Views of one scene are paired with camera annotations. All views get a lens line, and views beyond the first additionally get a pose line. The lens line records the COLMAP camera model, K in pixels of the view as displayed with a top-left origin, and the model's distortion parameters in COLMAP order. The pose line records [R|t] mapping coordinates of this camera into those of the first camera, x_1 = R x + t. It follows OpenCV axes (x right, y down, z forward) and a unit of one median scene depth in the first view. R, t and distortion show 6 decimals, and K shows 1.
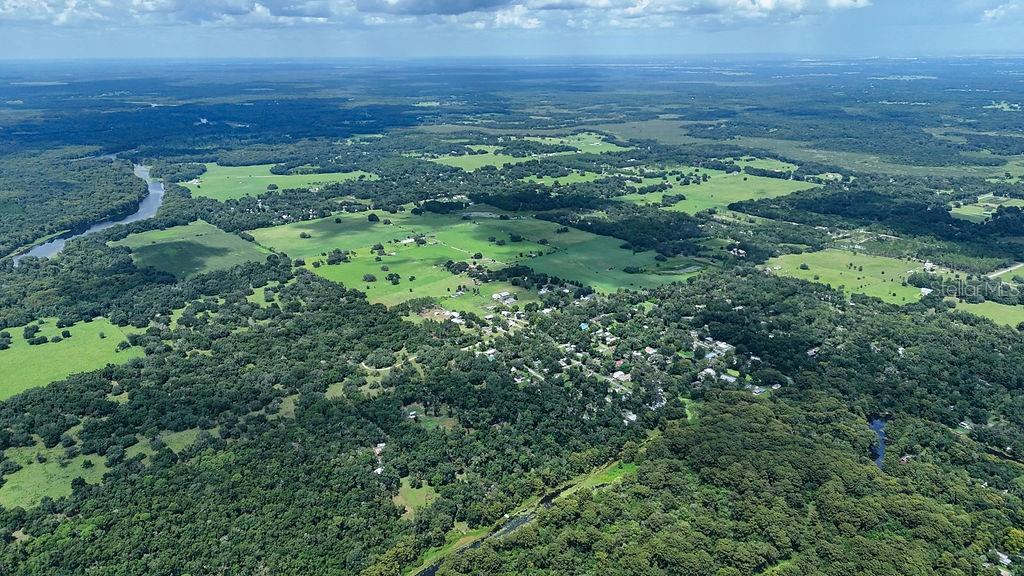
lens RADIAL K [[752.8, 0, 513.6], [0, 752.8, 286.2], [0, 0, 1]] dist [0.083780, -0.083266]
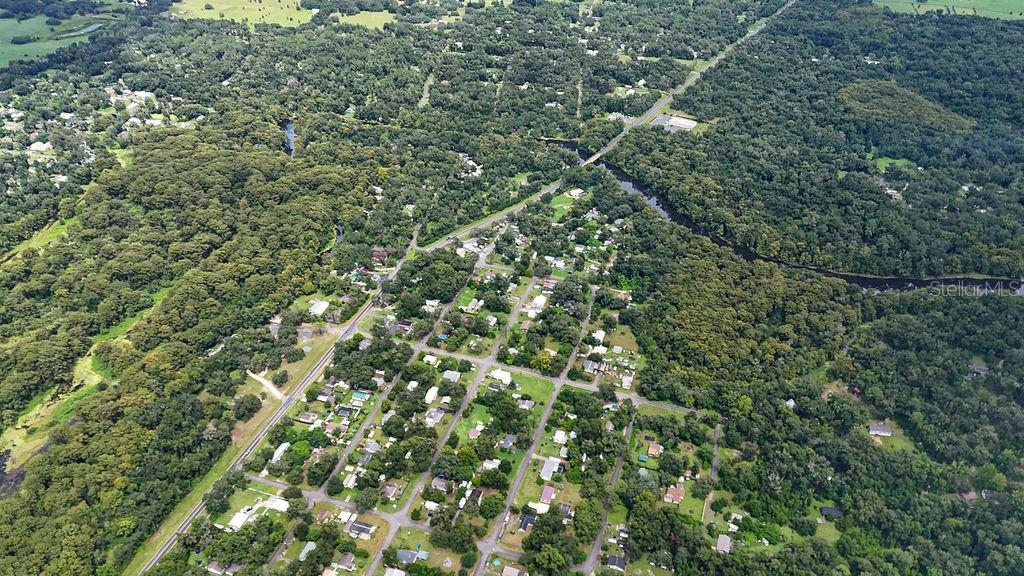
lens RADIAL K [[758.3, 0, 513.7], [0, 758.3, 286.9], [0, 0, 1]] dist [0.073809, -0.077853]
pose [[0.765145, -0.355907, 0.536548, 0.014198], [0.182635, 0.919077, 0.349202, 0.053147], [-0.617412, -0.169198, 0.768228, -0.164897]]
